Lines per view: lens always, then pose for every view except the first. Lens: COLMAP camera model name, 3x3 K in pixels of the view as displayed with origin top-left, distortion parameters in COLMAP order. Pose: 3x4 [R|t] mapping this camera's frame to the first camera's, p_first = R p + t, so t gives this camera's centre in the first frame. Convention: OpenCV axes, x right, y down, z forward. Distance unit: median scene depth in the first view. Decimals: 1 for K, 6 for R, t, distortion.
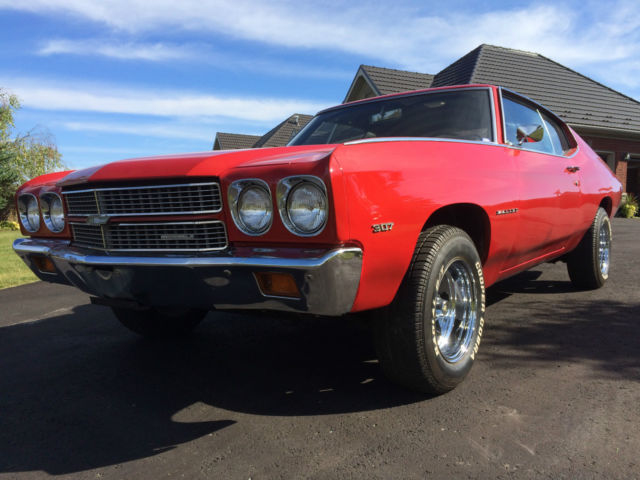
lens RADIAL K [[534.4, 0, 319.3], [0, 534.4, 239.3], [0, 0, 1]] dist [0.044251, -0.084778]
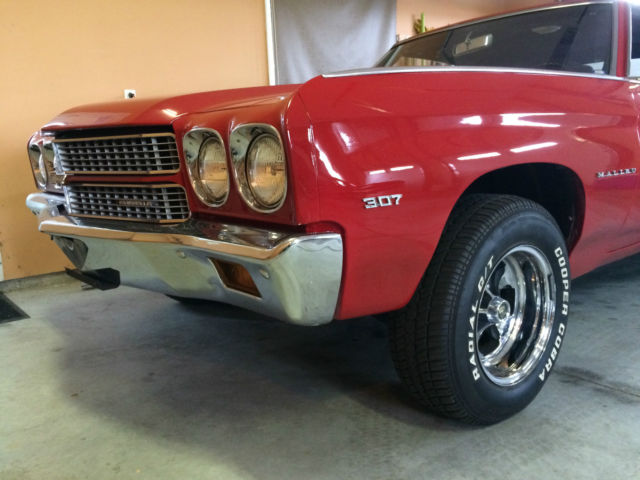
lens RADIAL K [[534.4, 0, 321.3], [0, 534.4, 240.2], [0, 0, 1]] dist [0.044251, -0.084778]
pose [[0.974512, 0.047291, -0.219293, 0.165678], [-0.025601, 0.994585, 0.100720, -0.034533], [0.222869, -0.092539, 0.970446, 0.278541]]
